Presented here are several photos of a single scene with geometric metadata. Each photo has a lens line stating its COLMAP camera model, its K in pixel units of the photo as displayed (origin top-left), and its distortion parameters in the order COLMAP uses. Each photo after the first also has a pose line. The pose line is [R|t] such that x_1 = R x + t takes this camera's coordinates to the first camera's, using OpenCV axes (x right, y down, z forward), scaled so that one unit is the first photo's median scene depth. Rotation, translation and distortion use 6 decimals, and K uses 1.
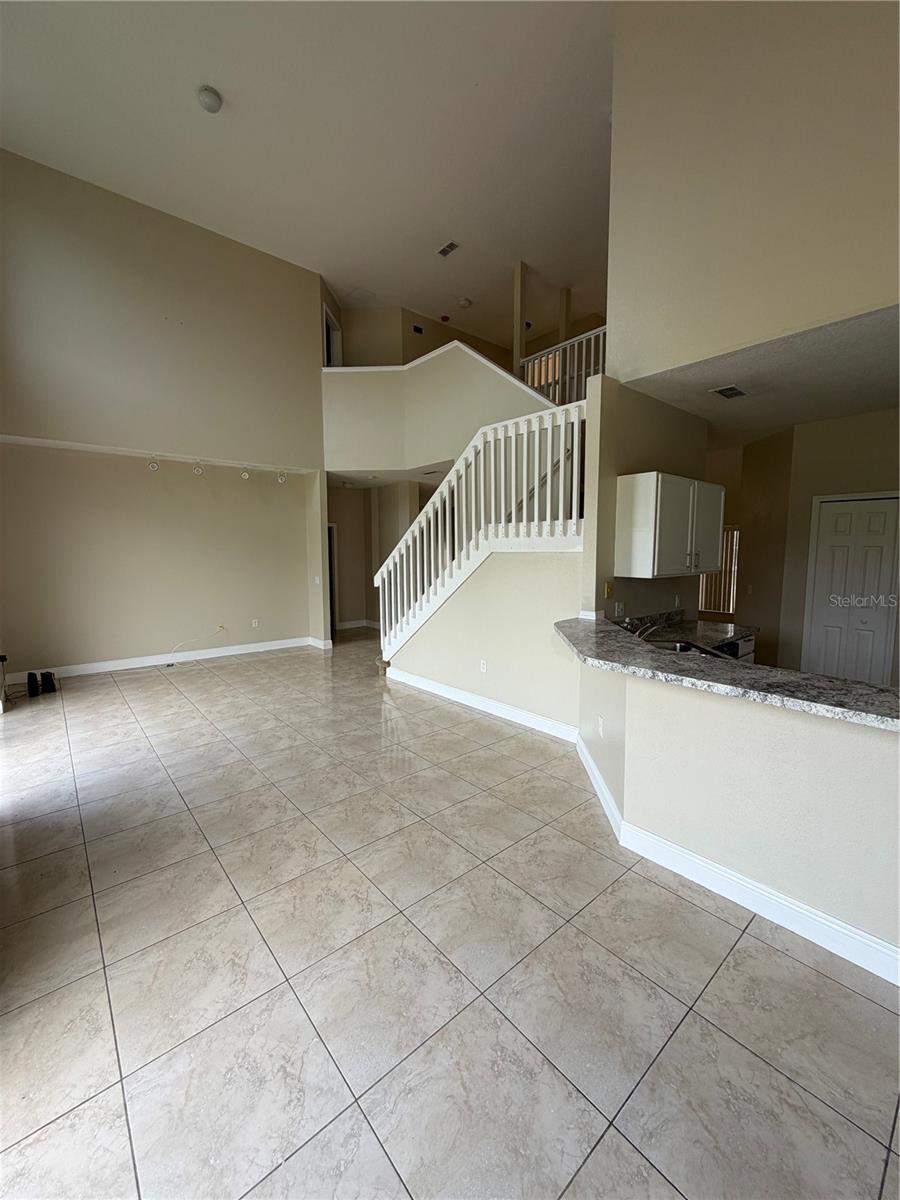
lens RADIAL K [[477.8, 0, 451.8], [0, 477.8, 575.3], [0, 0, 1]] dist [0.003263, 0.000689]
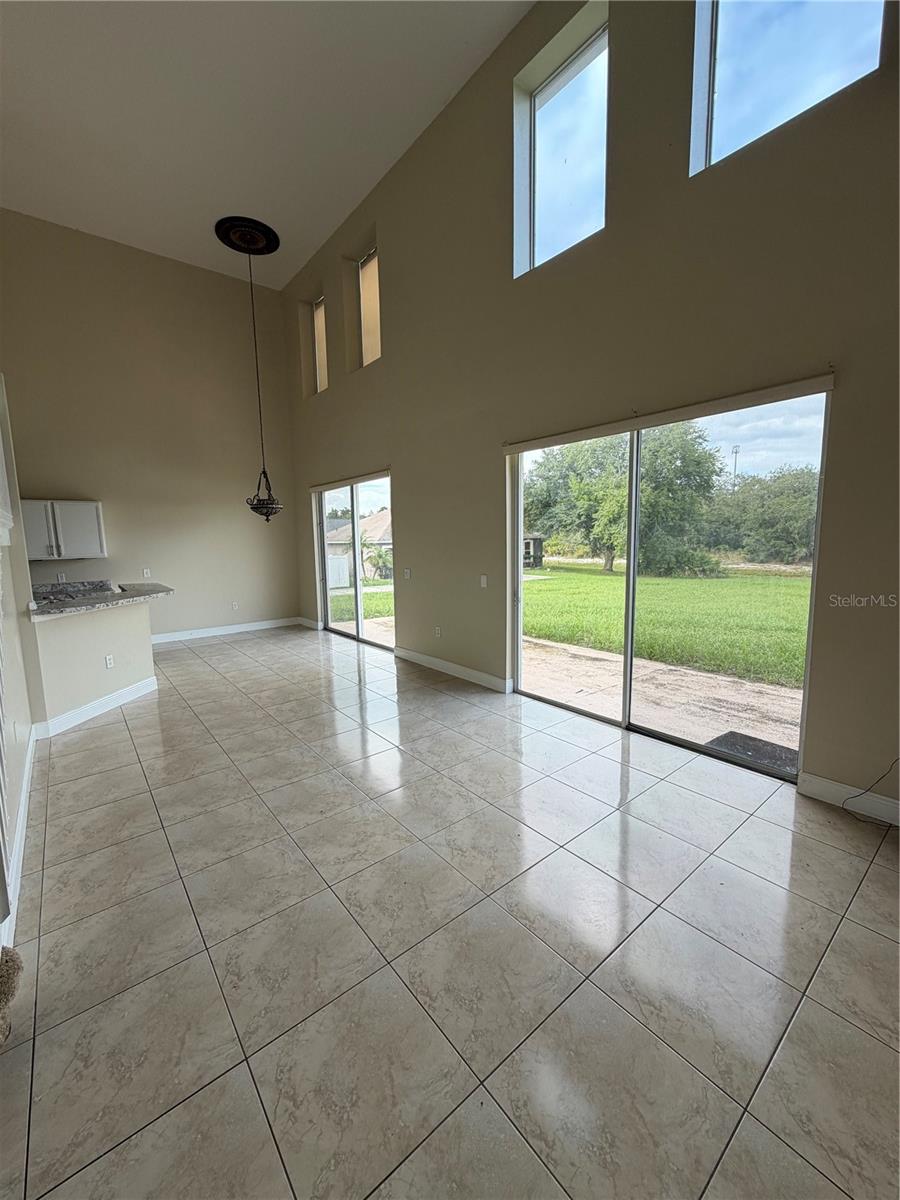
lens RADIAL K [[467.5, 0, 449.2], [0, 467.5, 602.4], [0, 0, 1]] dist [-0.011180, 0.003806]
pose [[-0.999243, 0.018445, 0.034244, -0.637114], [0.024916, 0.979597, 0.199420, -0.099848], [-0.029867, 0.200122, -0.979316, 1.907549]]
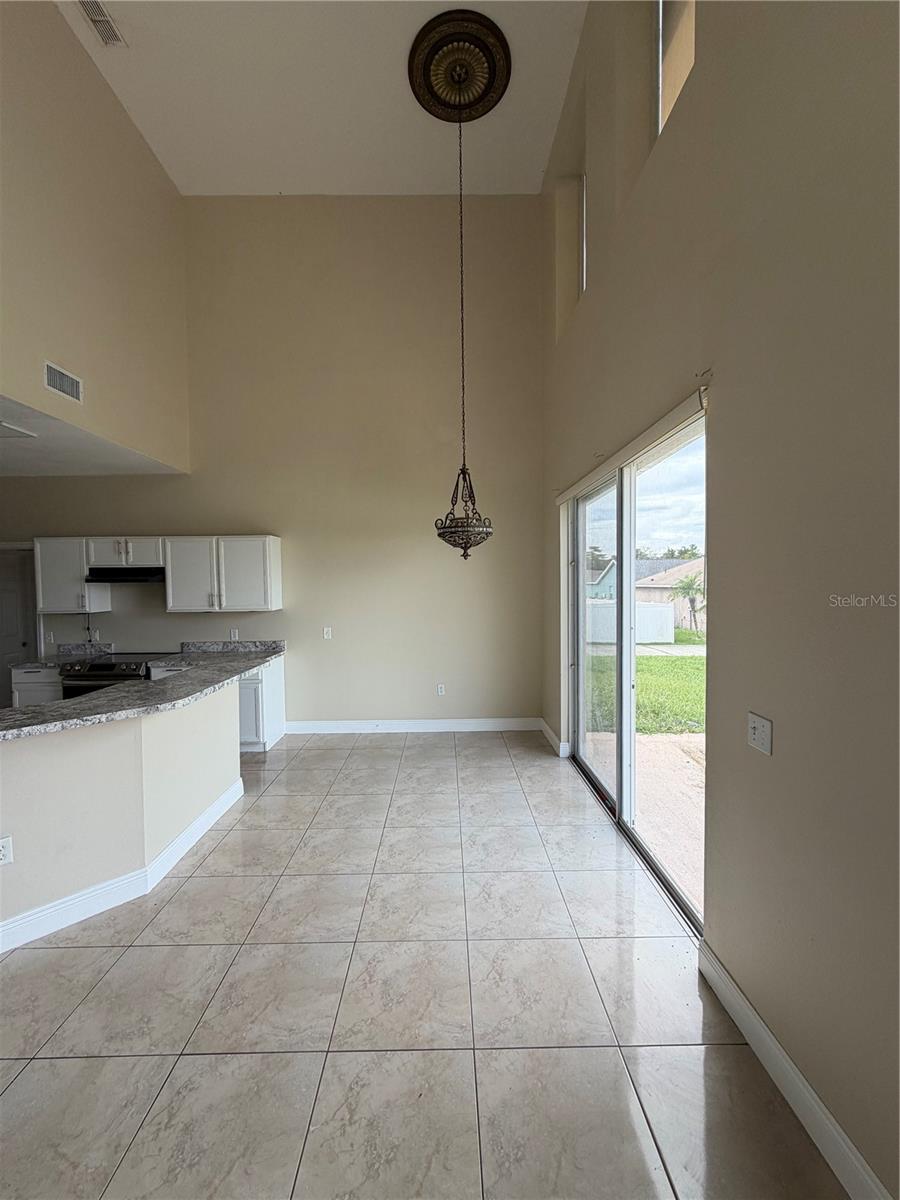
lens RADIAL K [[480.9, 0, 450.9], [0, 480.9, 593.4], [0, 0, 1]] dist [0.000879, -0.000621]
pose [[-0.765242, -0.000662, 0.643743, -0.514808], [0.053050, 0.996533, 0.064087, -0.055271], [-0.641553, 0.083193, -0.762554, 0.882561]]
